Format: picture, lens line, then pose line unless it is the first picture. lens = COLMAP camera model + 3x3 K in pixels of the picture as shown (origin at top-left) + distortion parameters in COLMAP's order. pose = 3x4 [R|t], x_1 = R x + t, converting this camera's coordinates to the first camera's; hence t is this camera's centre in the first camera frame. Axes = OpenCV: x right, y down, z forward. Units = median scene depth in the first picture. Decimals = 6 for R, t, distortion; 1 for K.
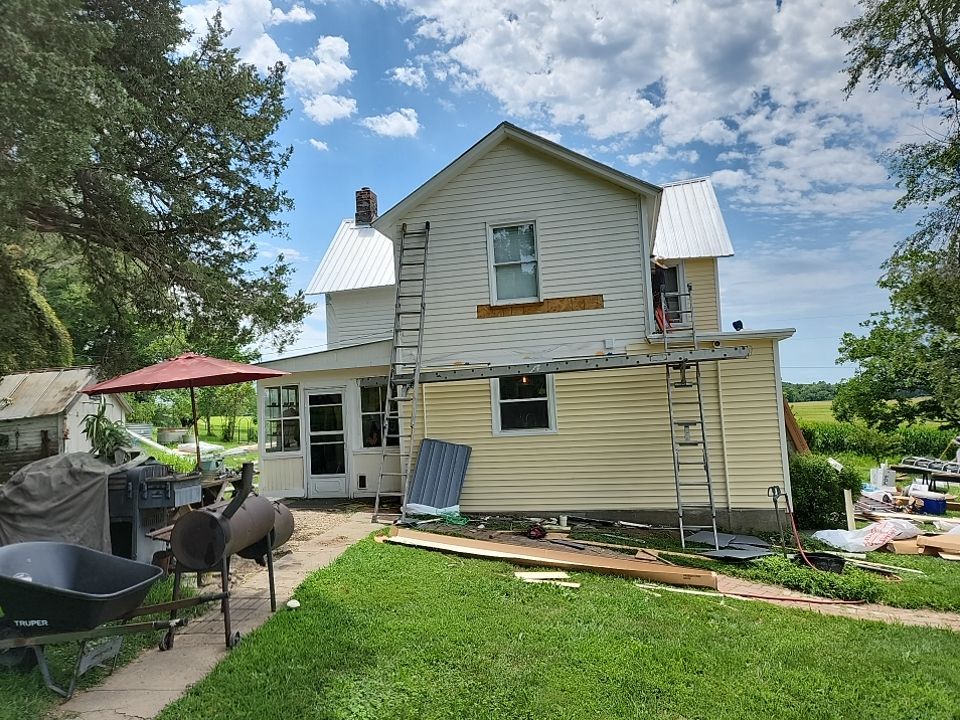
lens RADIAL K [[639.7, 0, 478.5], [0, 639.7, 377.0], [0, 0, 1]] dist [0.036387, -0.001704]
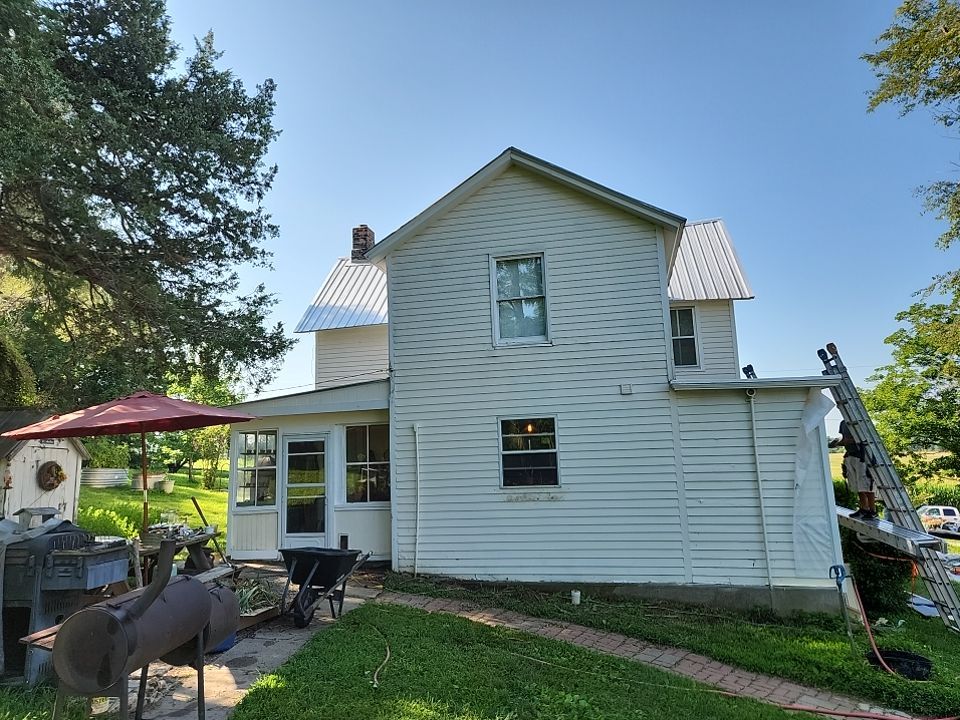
lens RADIAL K [[643.5, 0, 477.3], [0, 643.5, 357.6], [0, 0, 1]] dist [0.044570, 0.000335]
pose [[0.999859, 0.016753, 0.001008, -0.003673], [-0.016567, 0.994803, -0.100462, -0.002127], [-0.002686, 0.100432, 0.994940, 0.103547]]
